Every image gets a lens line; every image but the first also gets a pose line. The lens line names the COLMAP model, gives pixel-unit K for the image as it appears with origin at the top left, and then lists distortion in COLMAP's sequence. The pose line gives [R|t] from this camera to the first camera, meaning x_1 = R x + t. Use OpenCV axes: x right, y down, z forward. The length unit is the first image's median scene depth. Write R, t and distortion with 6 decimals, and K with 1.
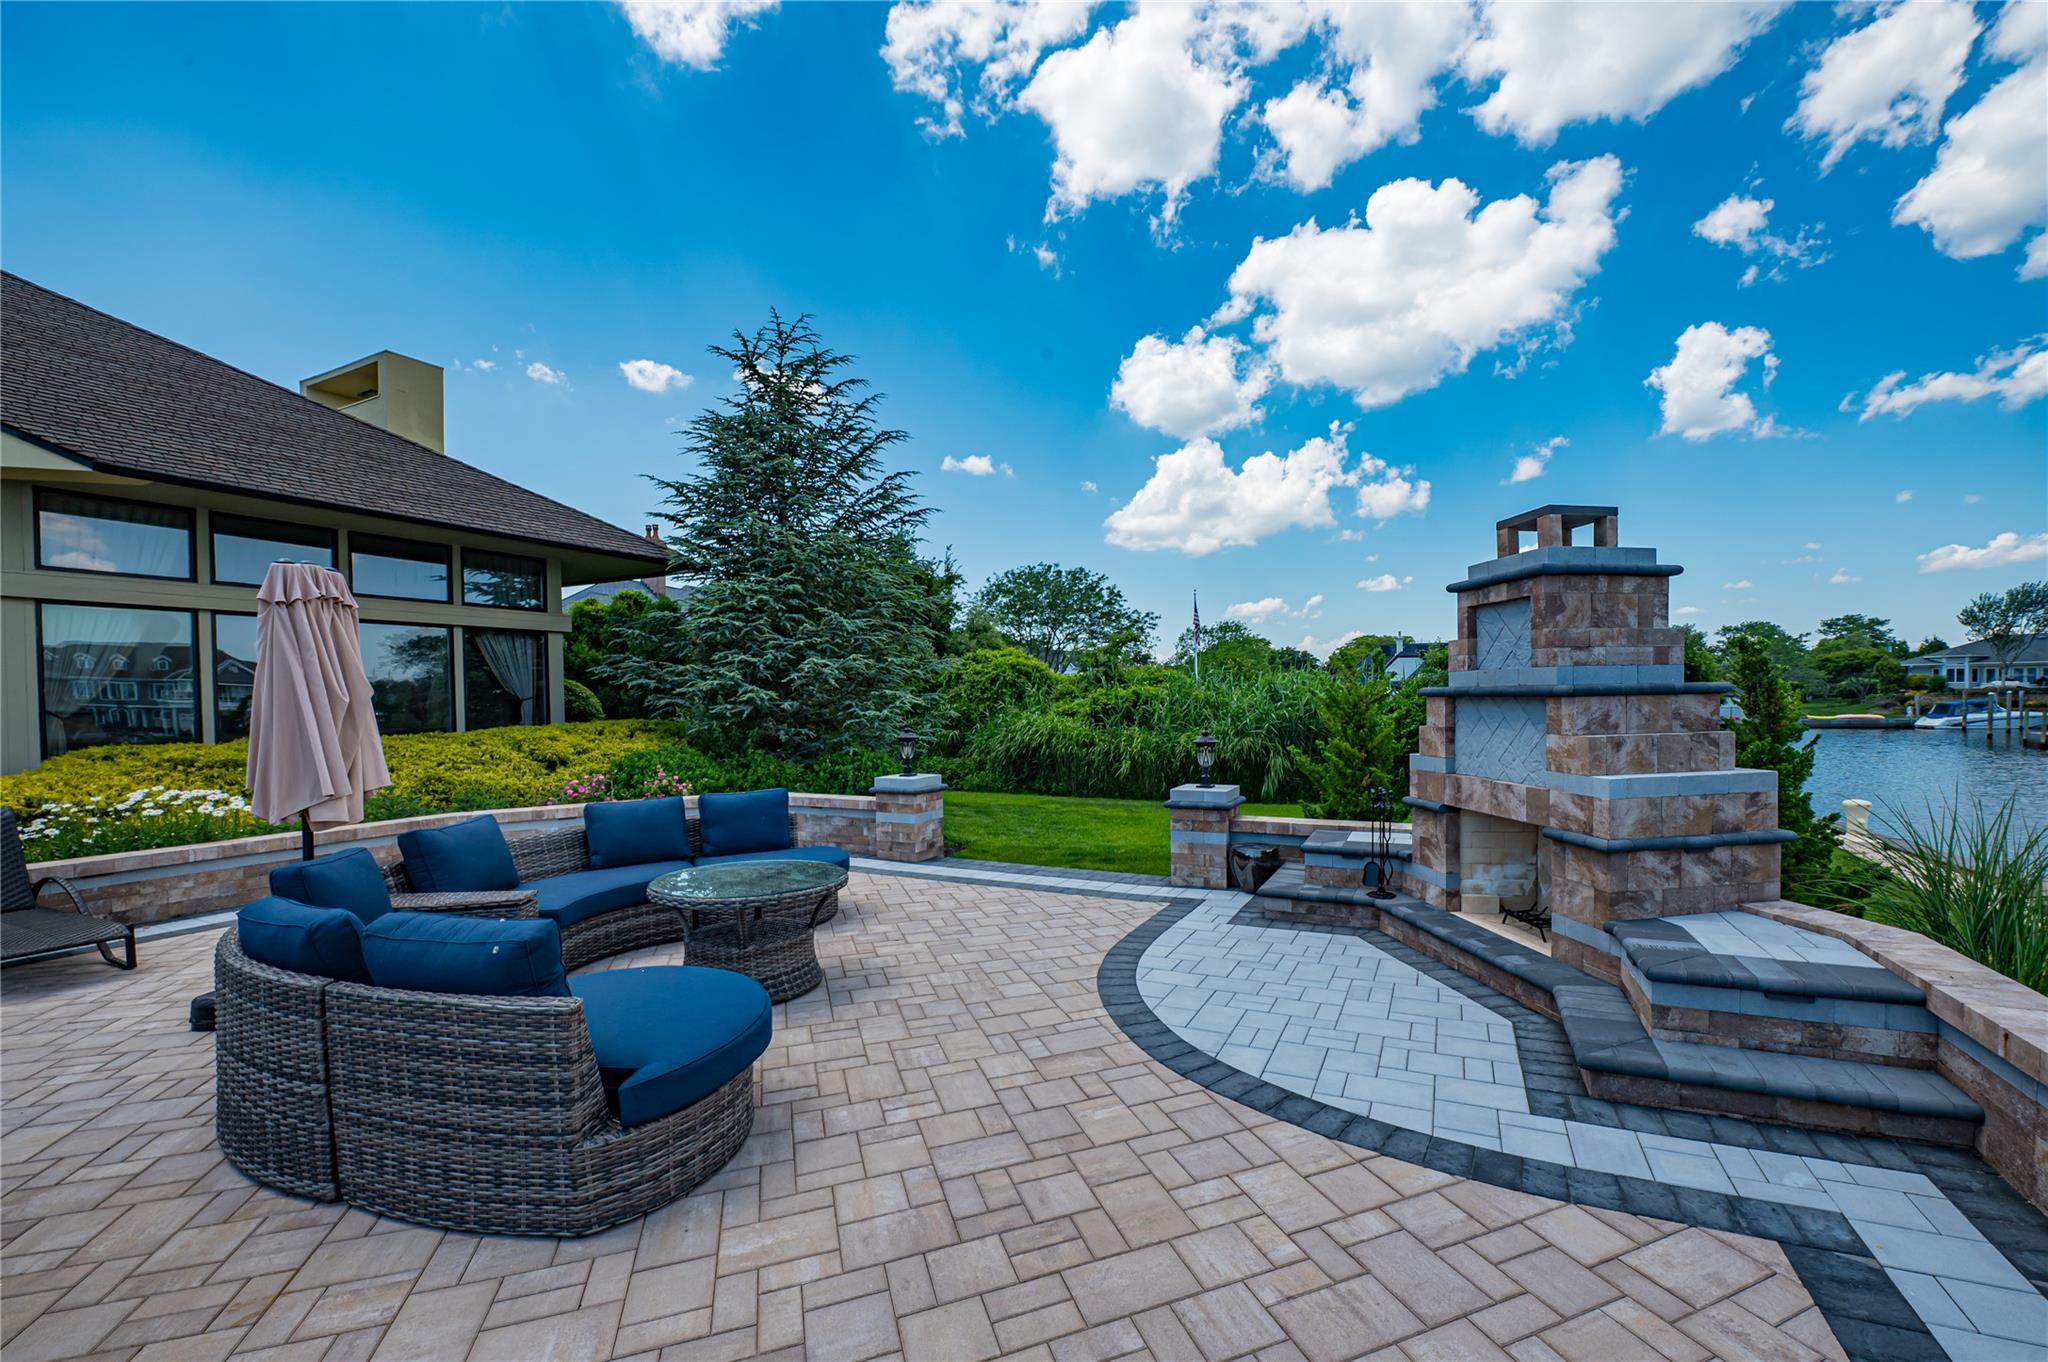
lens RADIAL K [[808.5, 0, 1083.6], [0, 808.5, 719.0], [0, 0, 1]] dist [-0.023640, 0.000023]
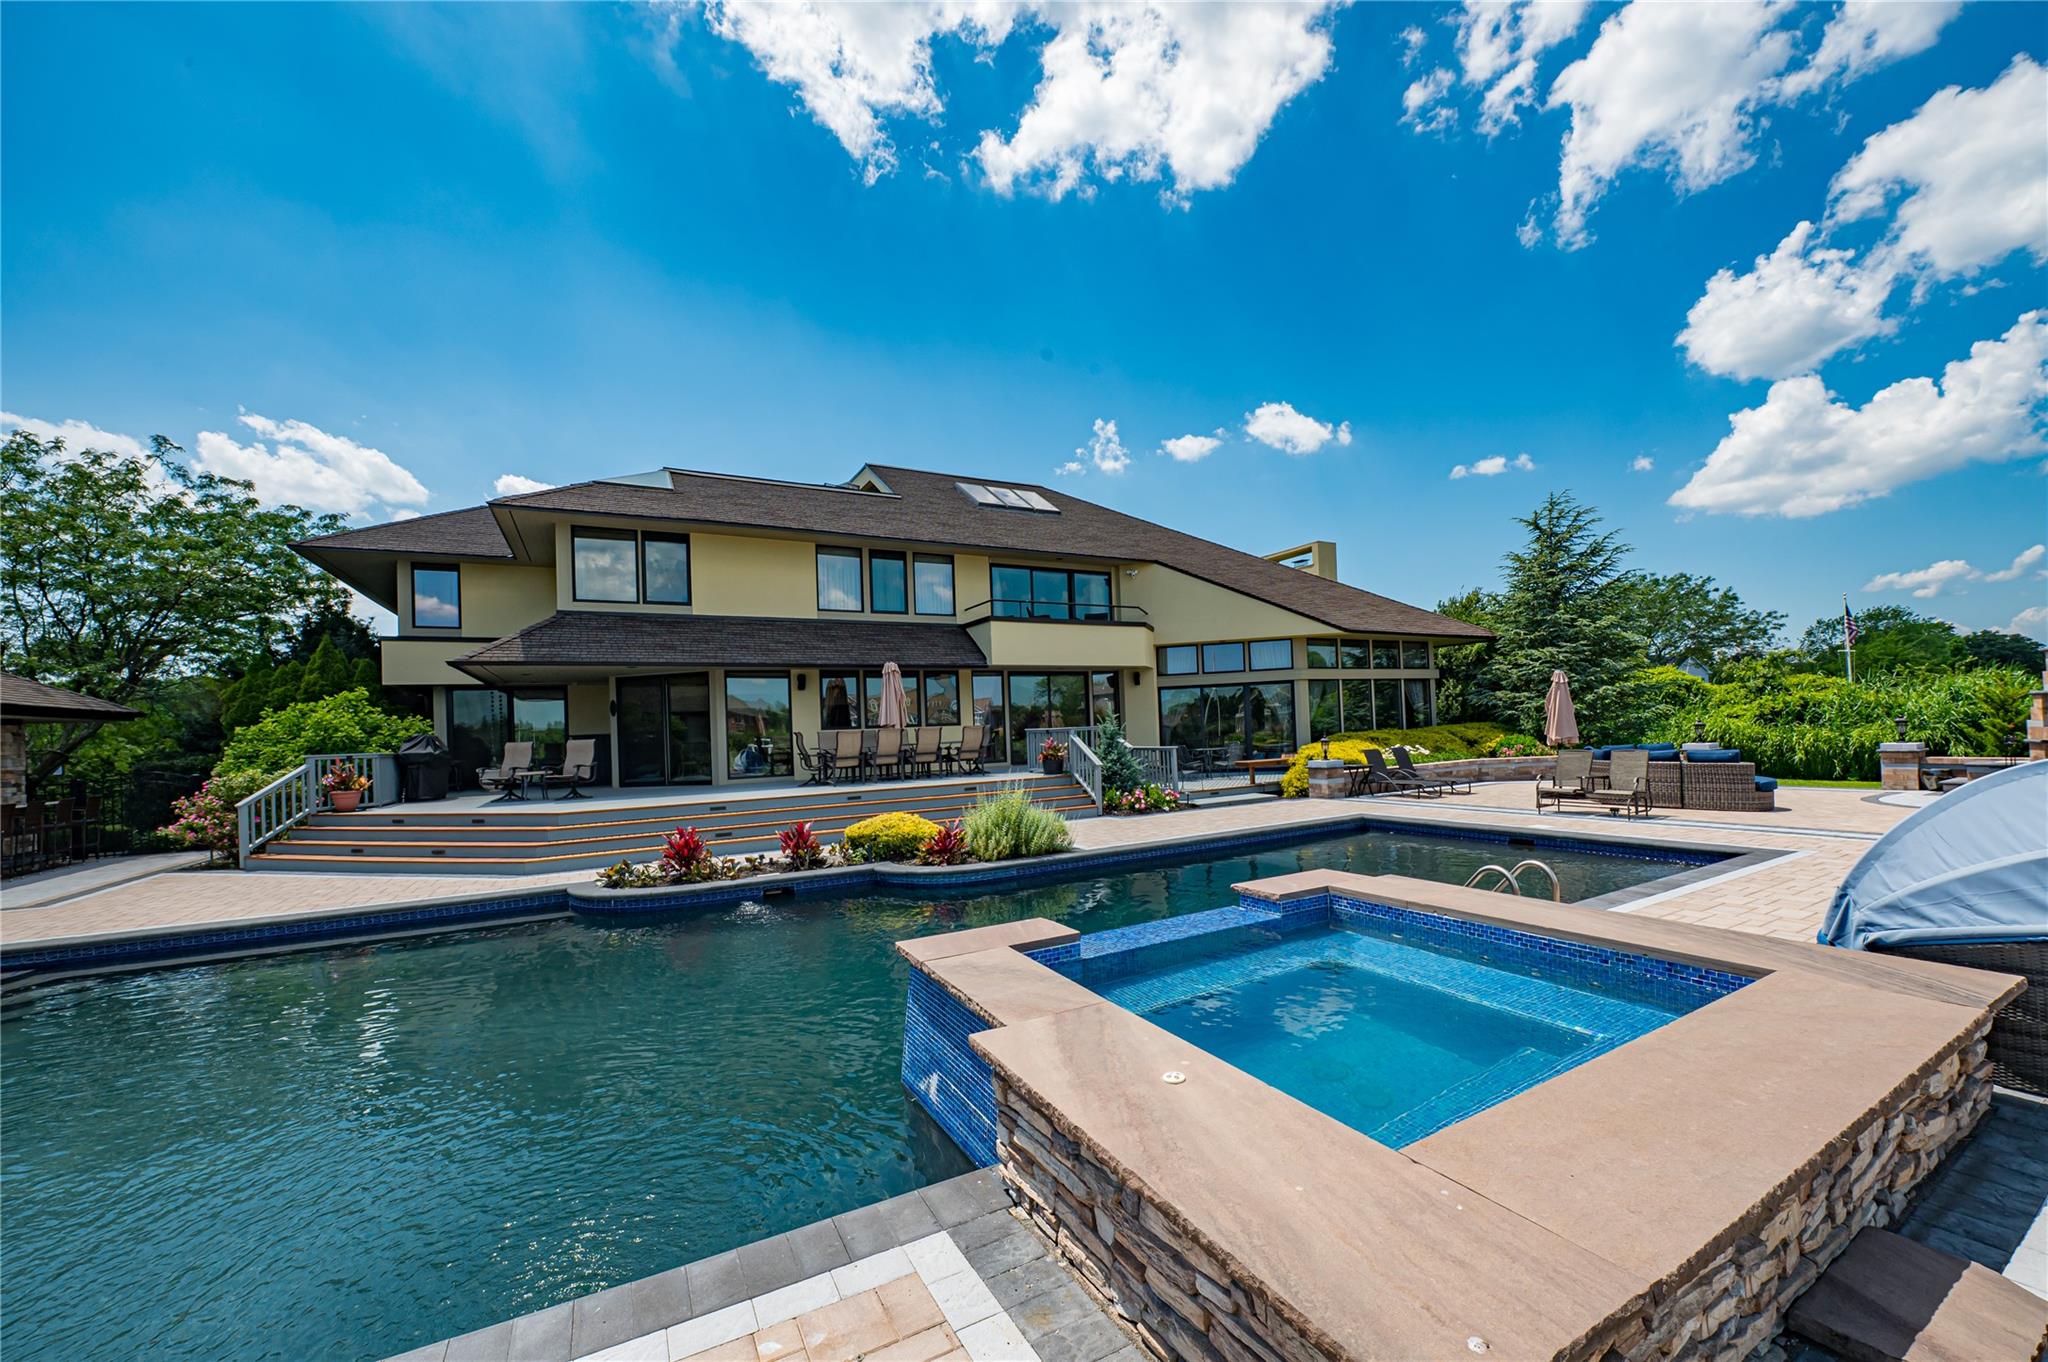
lens RADIAL K [[798.9, 0, 1025.3], [0, 798.9, 692.7], [0, 0, 1]] dist [-0.008111, 0.000220]
pose [[0.805470, -0.044384, -0.590972, -0.067191], [0.015879, 0.998450, -0.053344, 0.002451], [0.592423, 0.033583, 0.804927, -0.246643]]
